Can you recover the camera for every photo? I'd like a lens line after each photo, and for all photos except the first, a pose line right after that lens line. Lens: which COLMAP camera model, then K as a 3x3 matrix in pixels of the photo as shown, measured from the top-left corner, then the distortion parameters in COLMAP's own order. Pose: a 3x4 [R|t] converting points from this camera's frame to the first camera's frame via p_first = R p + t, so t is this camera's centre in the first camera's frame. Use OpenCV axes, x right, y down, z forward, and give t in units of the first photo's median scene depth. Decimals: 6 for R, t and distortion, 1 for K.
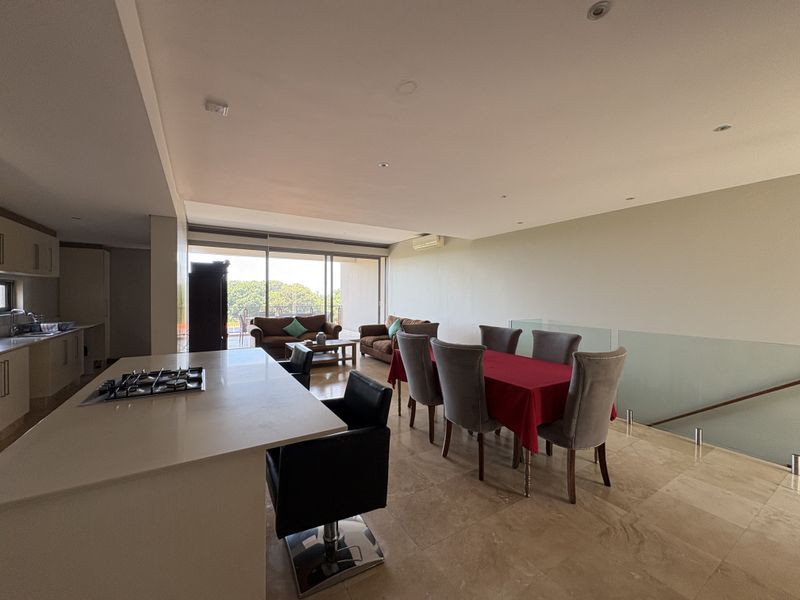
lens RADIAL K [[319.7, 0, 400.6], [0, 319.7, 298.2], [0, 0, 1]] dist [-0.000990, 0.001008]
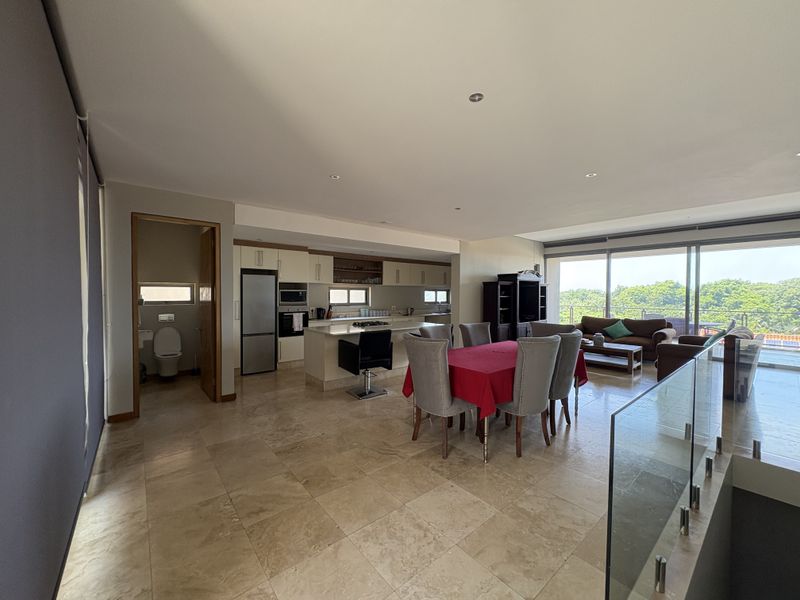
lens RADIAL K [[319.7, 0, 399.8], [0, 319.7, 301.3], [0, 0, 1]] dist [-0.000990, 0.001008]
pose [[0.135923, 0.016505, -0.990582, 0.540721], [-0.011580, 0.999819, 0.015070, -0.000224], [0.990652, 0.009423, 0.136089, 0.205848]]
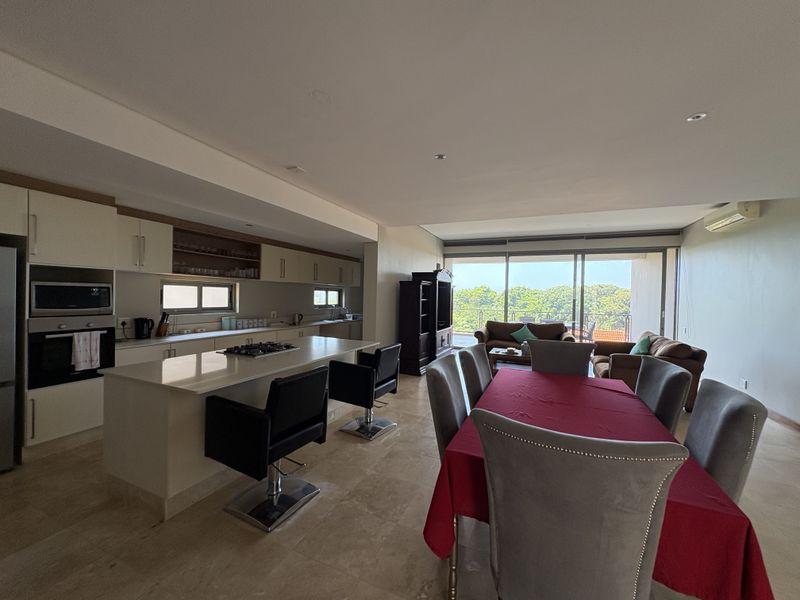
lens RADIAL K [[319.7, 0, 399.8], [0, 319.7, 300.6], [0, 0, 1]] dist [-0.000990, 0.001008]
pose [[0.562964, 0.018001, -0.826285, 0.244828], [-0.024478, 0.999687, 0.005101, -0.004269], [0.826119, 0.017354, 0.563229, 0.156224]]
